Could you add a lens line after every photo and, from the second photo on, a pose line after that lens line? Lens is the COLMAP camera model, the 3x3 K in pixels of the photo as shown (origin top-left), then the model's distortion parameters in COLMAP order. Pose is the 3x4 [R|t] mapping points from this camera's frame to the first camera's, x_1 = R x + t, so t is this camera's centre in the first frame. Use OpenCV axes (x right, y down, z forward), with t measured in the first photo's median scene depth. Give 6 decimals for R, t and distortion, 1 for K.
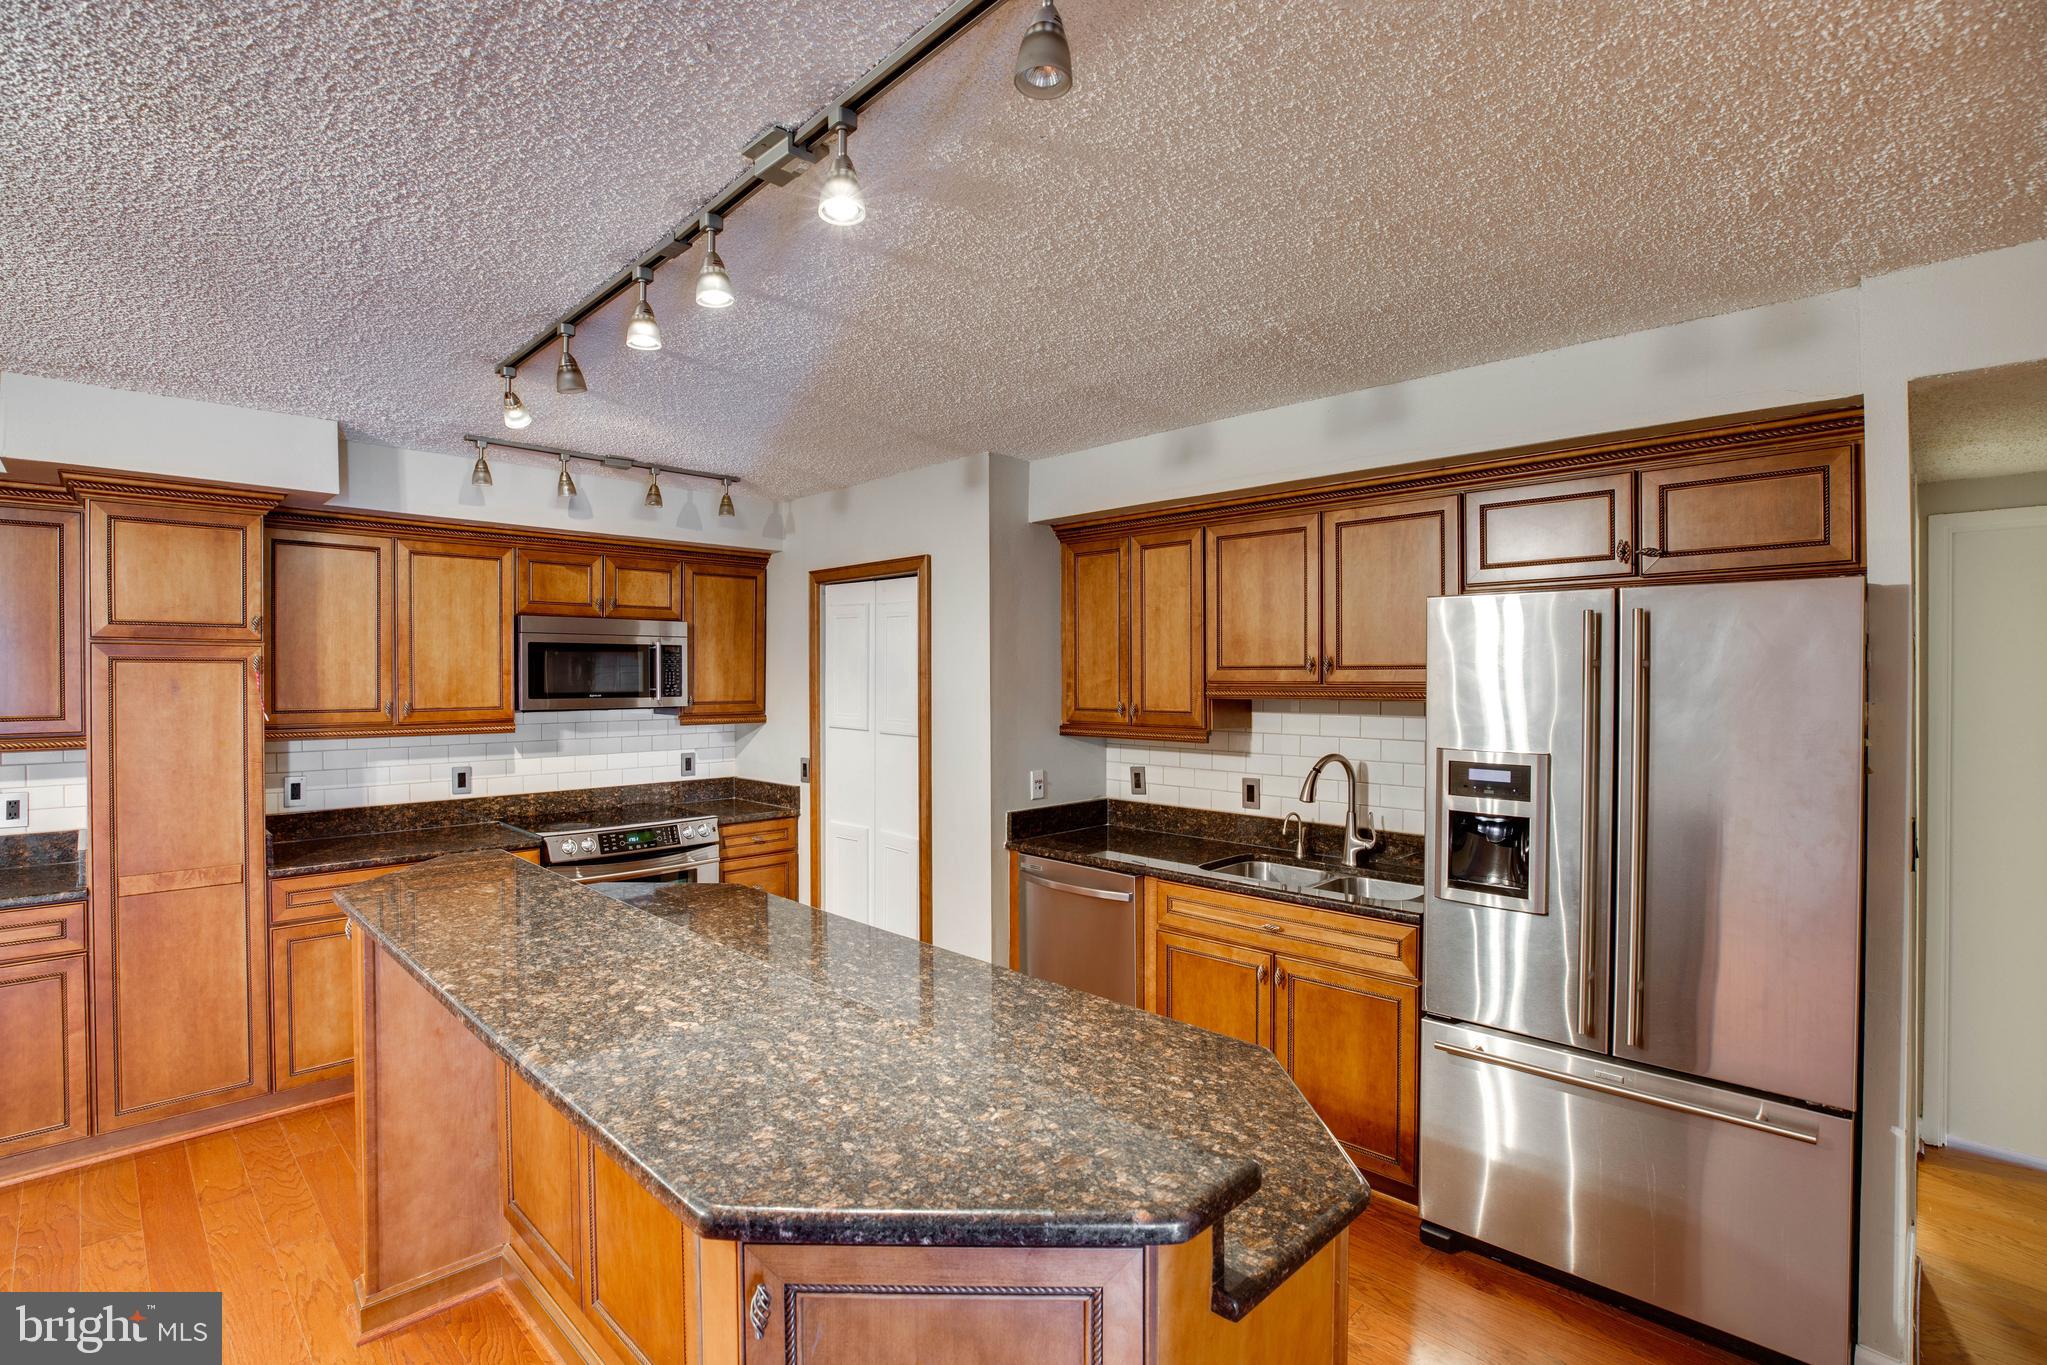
lens RADIAL K [[956.7, 0, 1006.9], [0, 956.7, 682.7], [0, 0, 1]] dist [-0.048535, 0.014095]
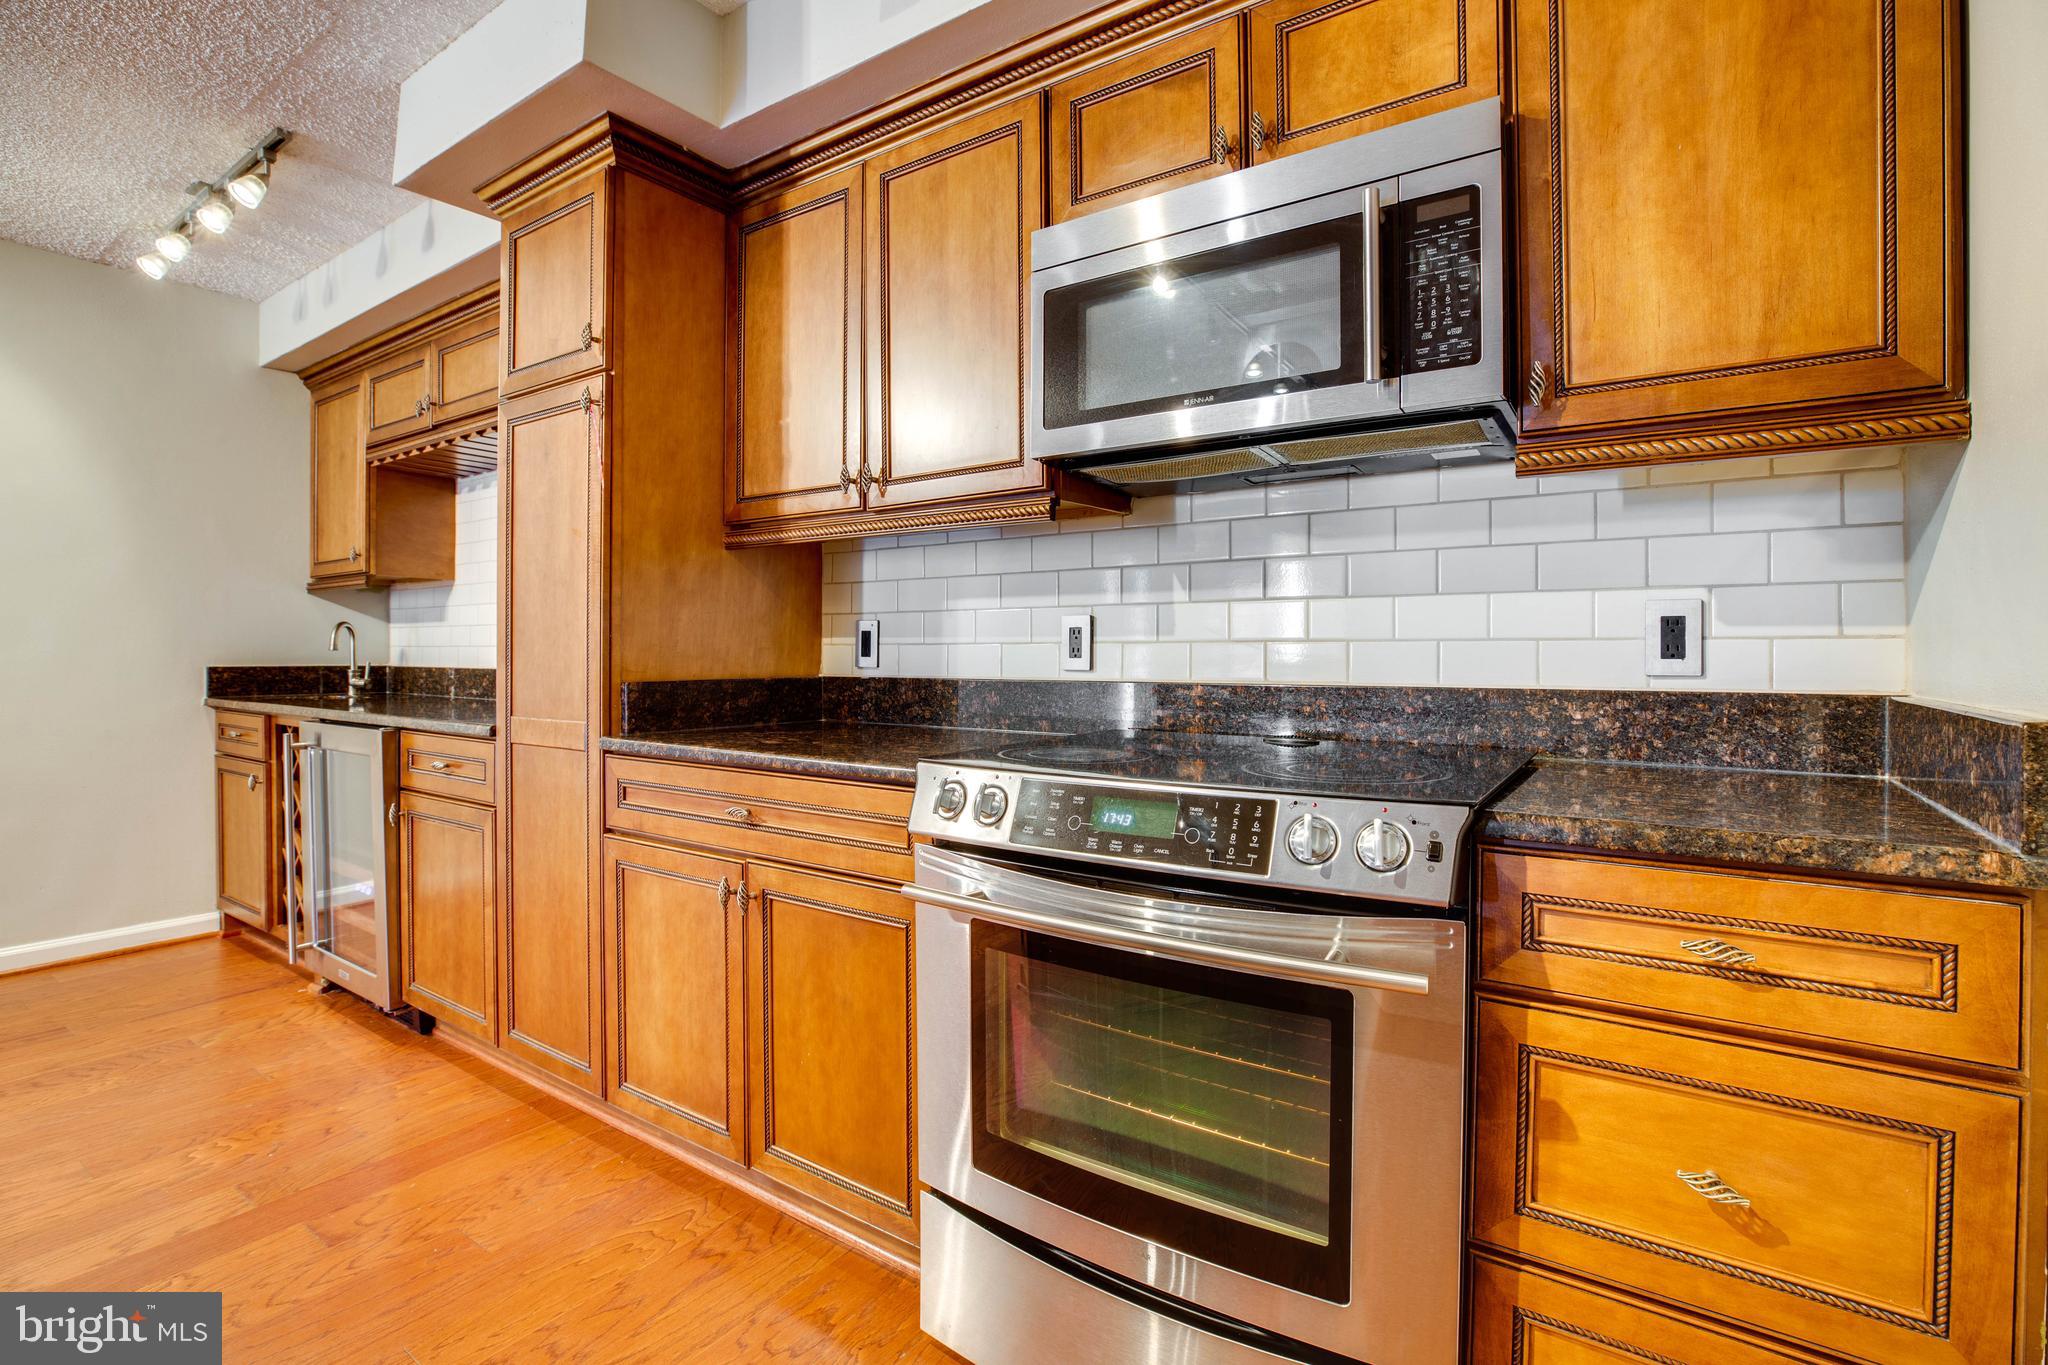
lens RADIAL K [[952.5, 0, 1023.1], [0, 952.5, 656.5], [0, 0, 1]] dist [-0.046218, 0.012296]
pose [[0.181590, 0.003989, -0.983366, -0.126476], [-0.008744, 0.999959, 0.002442, 0.136879], [0.983335, 0.008156, 0.181617, 1.104558]]
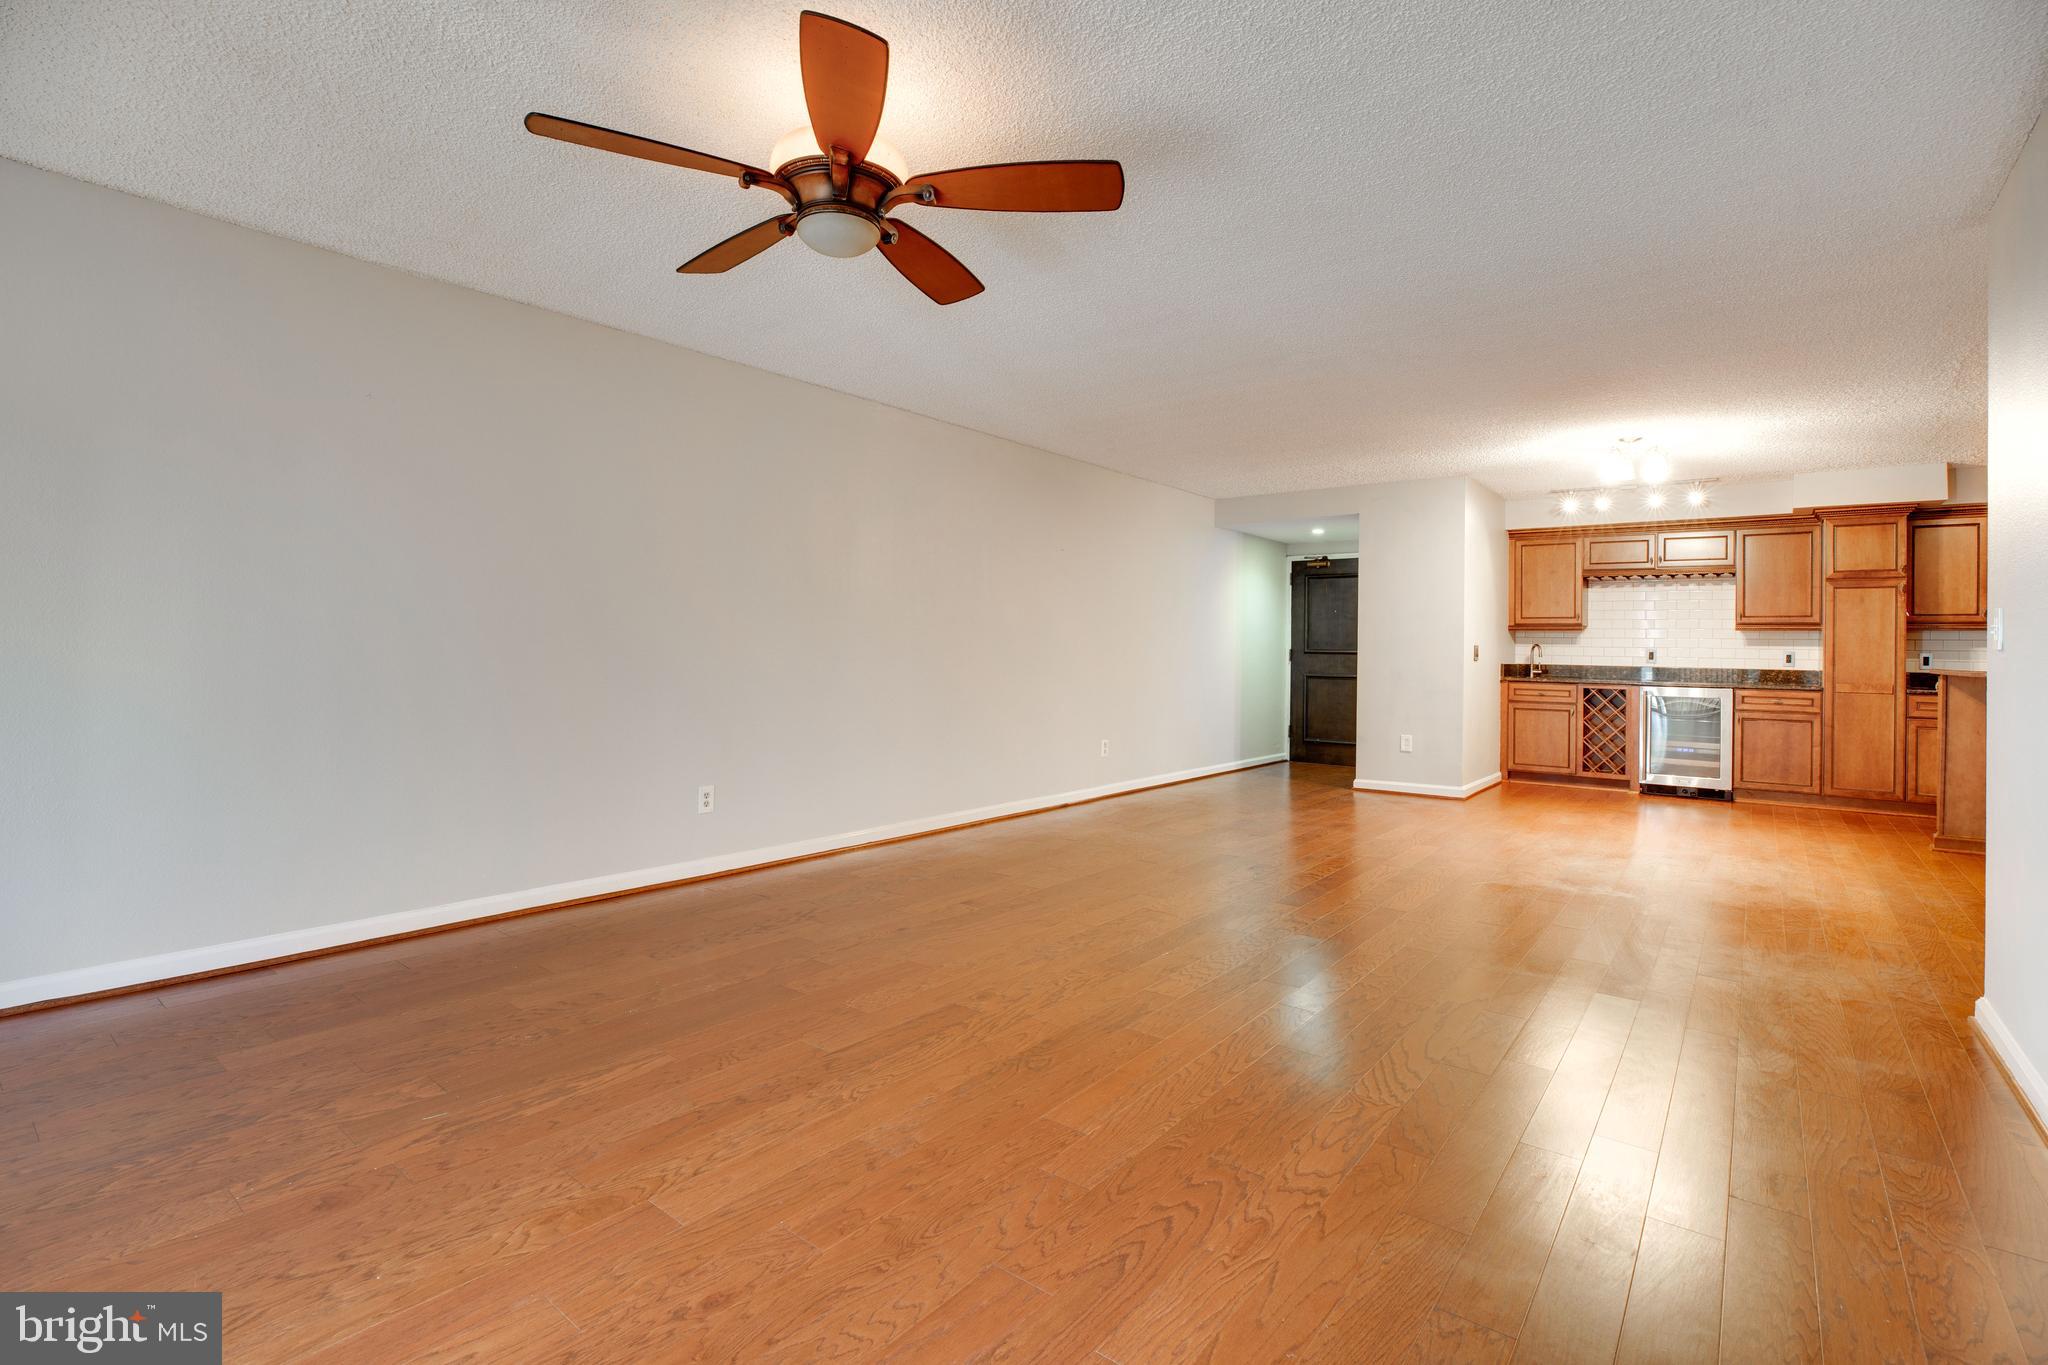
lens RADIAL K [[951.0, 0, 1016.2], [0, 951.0, 641.3], [0, 0, 1]] dist [-0.045703, 0.012737]
pose [[0.111814, -0.007166, -0.993703, 0.938257], [-0.024392, 0.999653, -0.009954, 0.155461], [0.993430, 0.025351, 0.111600, -1.099946]]
